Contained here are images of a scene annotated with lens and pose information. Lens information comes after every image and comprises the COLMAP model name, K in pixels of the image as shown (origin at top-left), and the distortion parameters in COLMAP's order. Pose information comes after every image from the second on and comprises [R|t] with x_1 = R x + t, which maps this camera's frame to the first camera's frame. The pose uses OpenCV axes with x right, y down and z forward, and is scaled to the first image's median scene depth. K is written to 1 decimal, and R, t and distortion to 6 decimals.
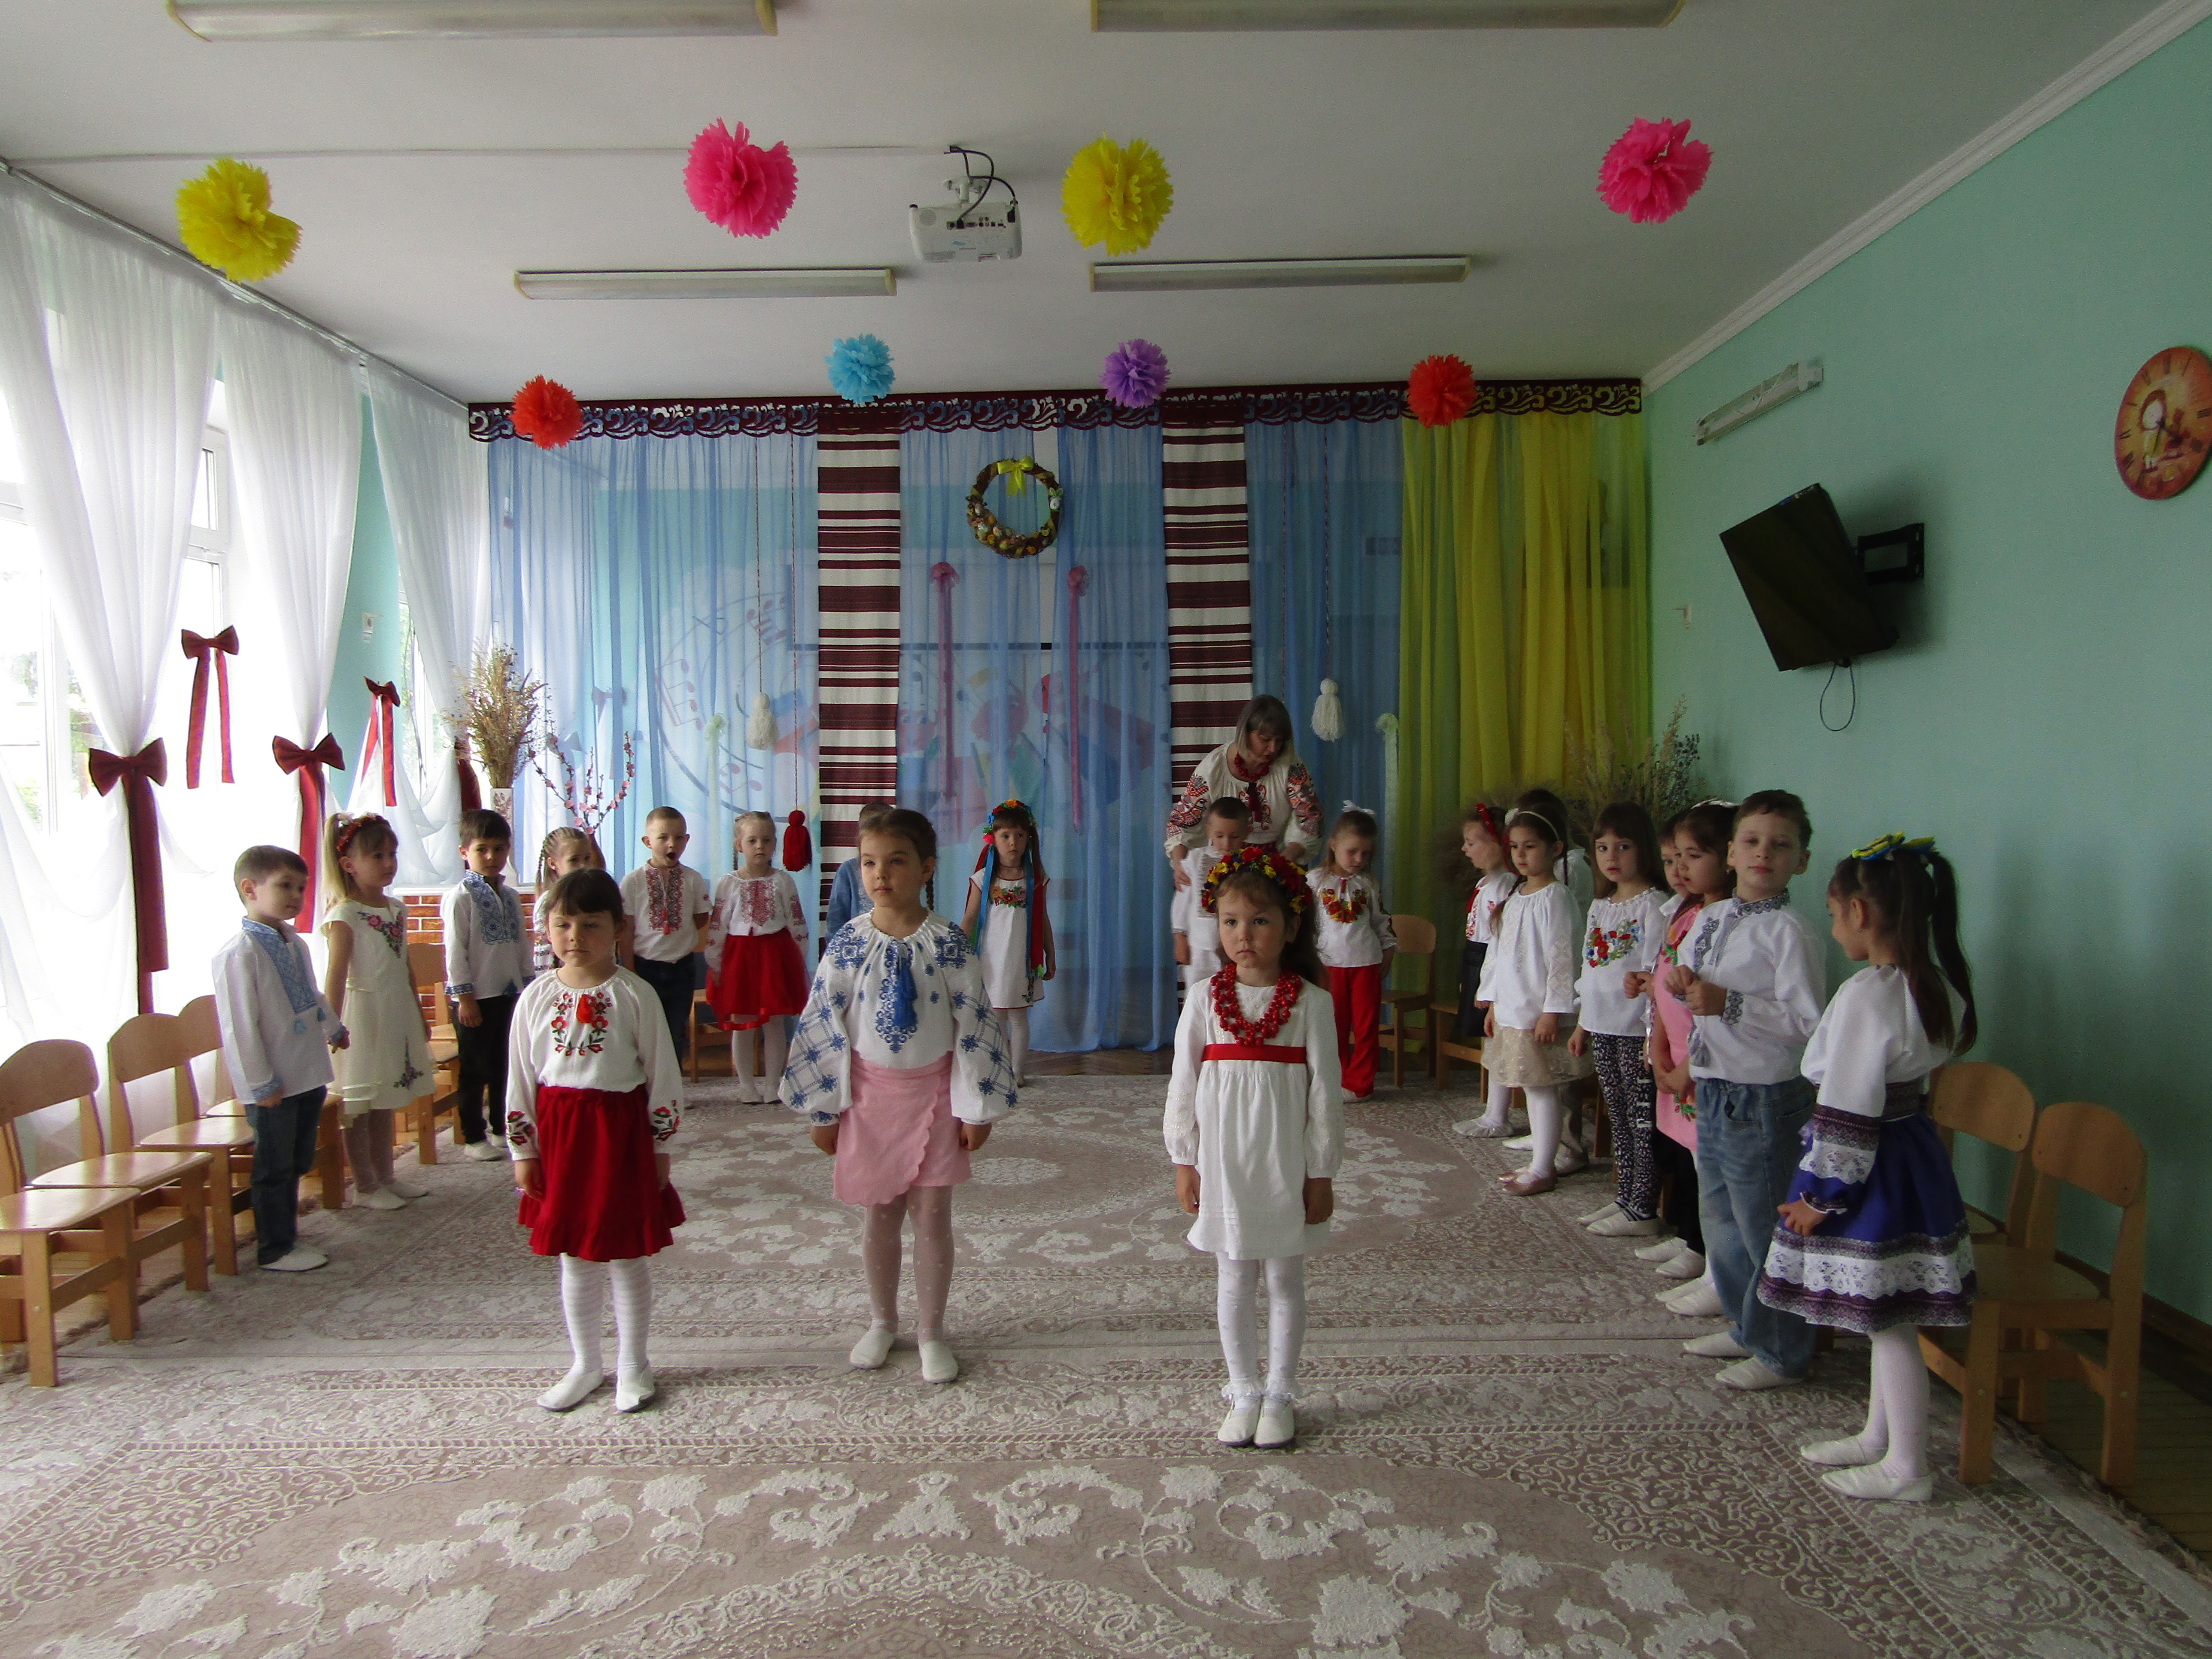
lens RADIAL K [[1556.8, 0, 1103.5], [0, 1556.8, 832.6], [0, 0, 1]] dist [-0.012460, 0.001959]
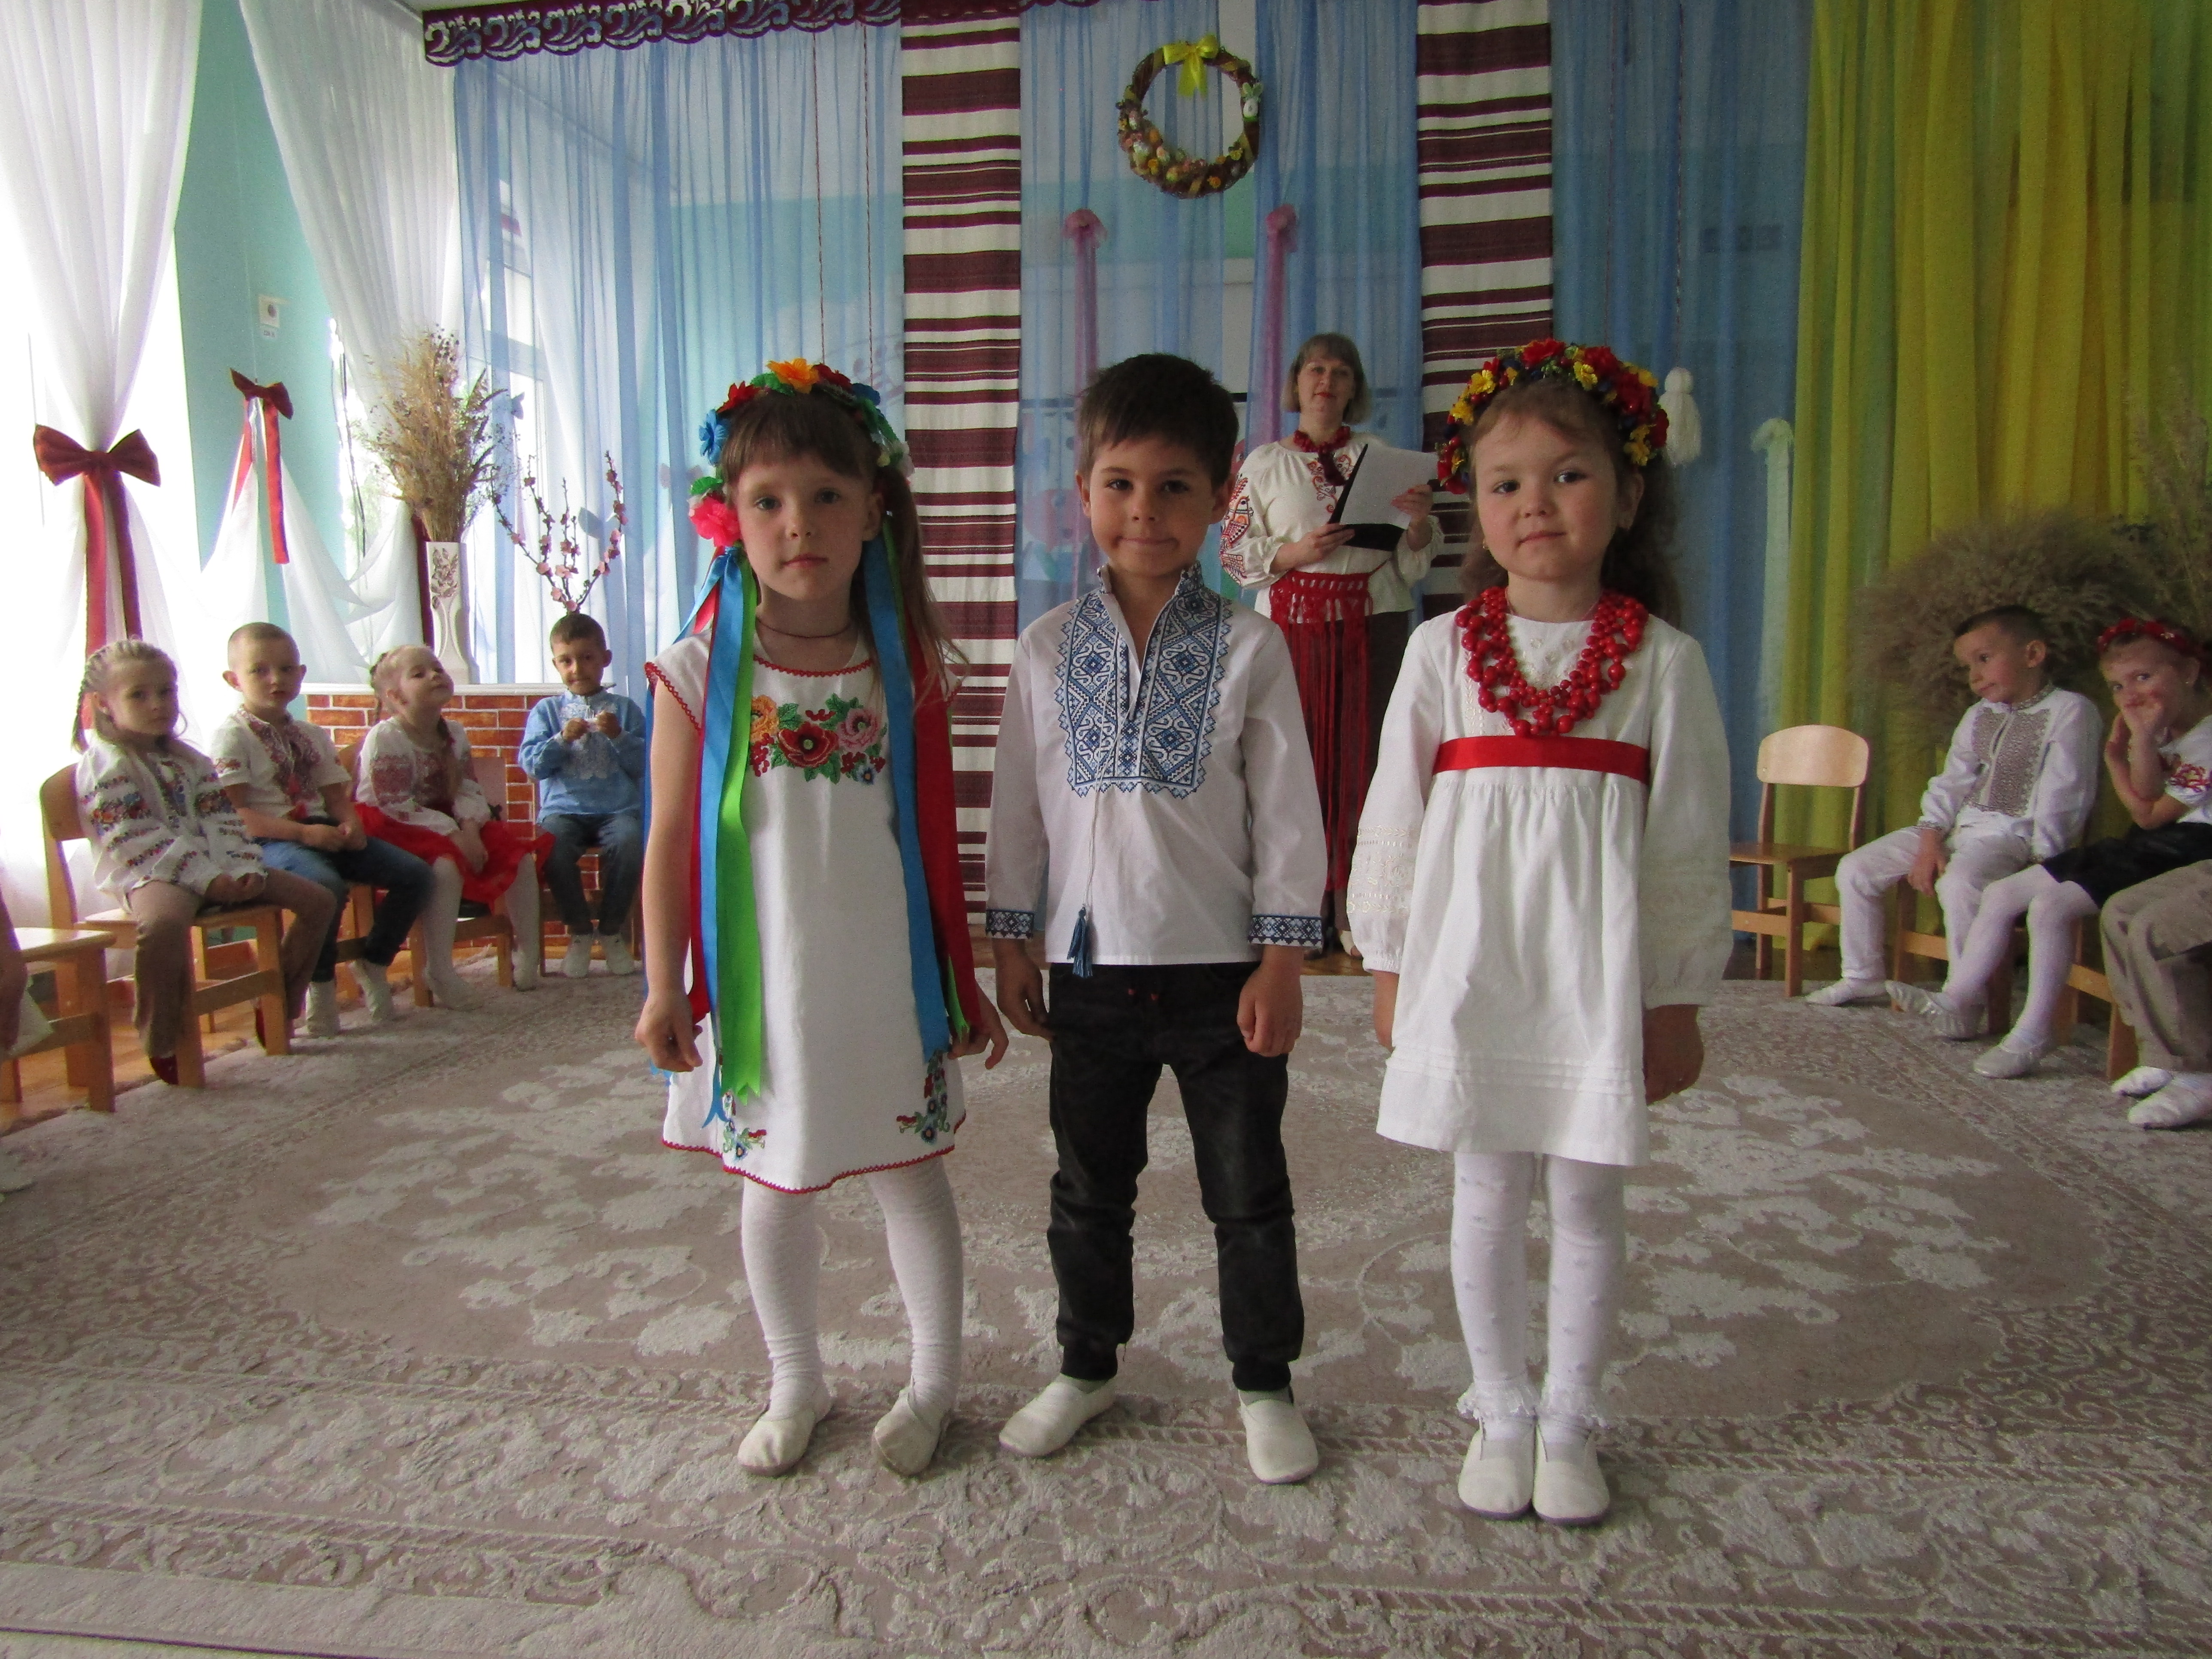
lens RADIAL K [[1556.8, 0, 1110.3], [0, 1556.8, 828.9], [0, 0, 1]] dist [-0.012460, 0.001959]
pose [[0.990735, 0.012802, -0.135205, 0.002683], [-0.004457, 0.998076, 0.061843, 0.055203], [0.135737, -0.060667, 0.988886, 0.347770]]
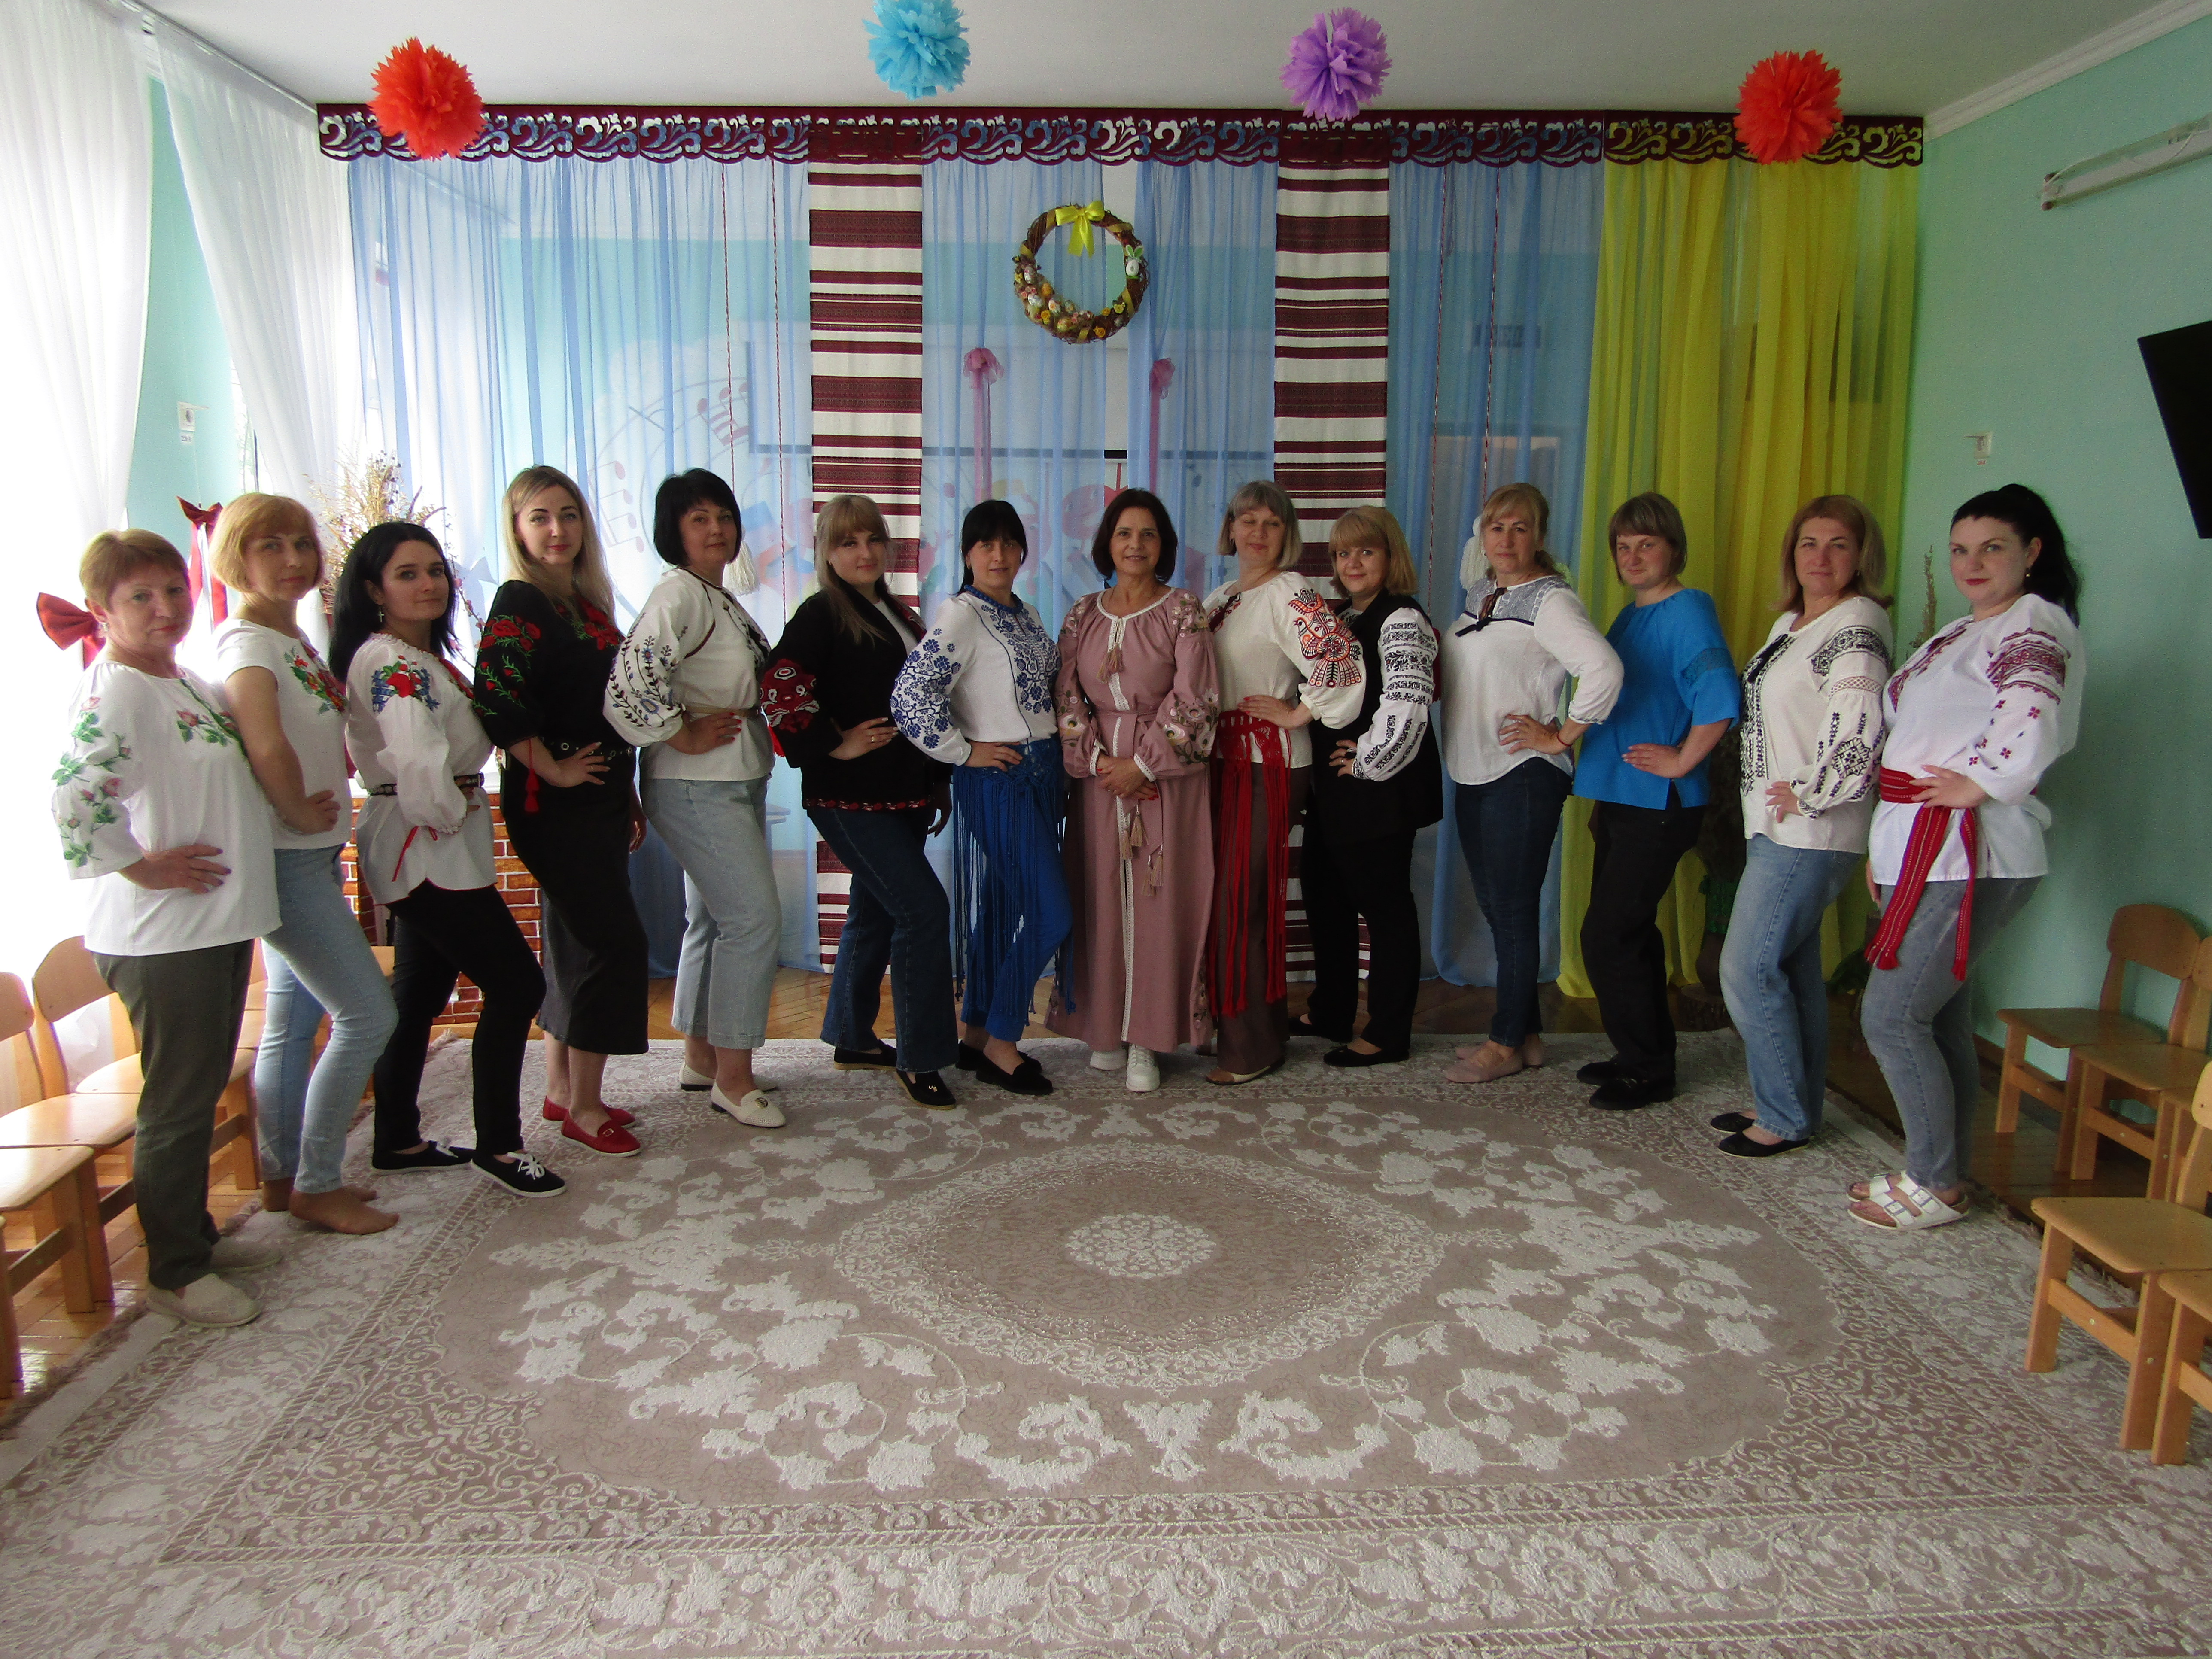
lens RADIAL K [[1556.8, 0, 1104.2], [0, 1556.8, 830.9], [0, 0, 1]] dist [-0.012460, 0.001959]
pose [[0.998572, 0.006926, 0.052970, -0.087939], [-0.013972, 0.990906, 0.133829, -0.047854], [-0.051561, -0.134378, 0.989588, 0.246773]]
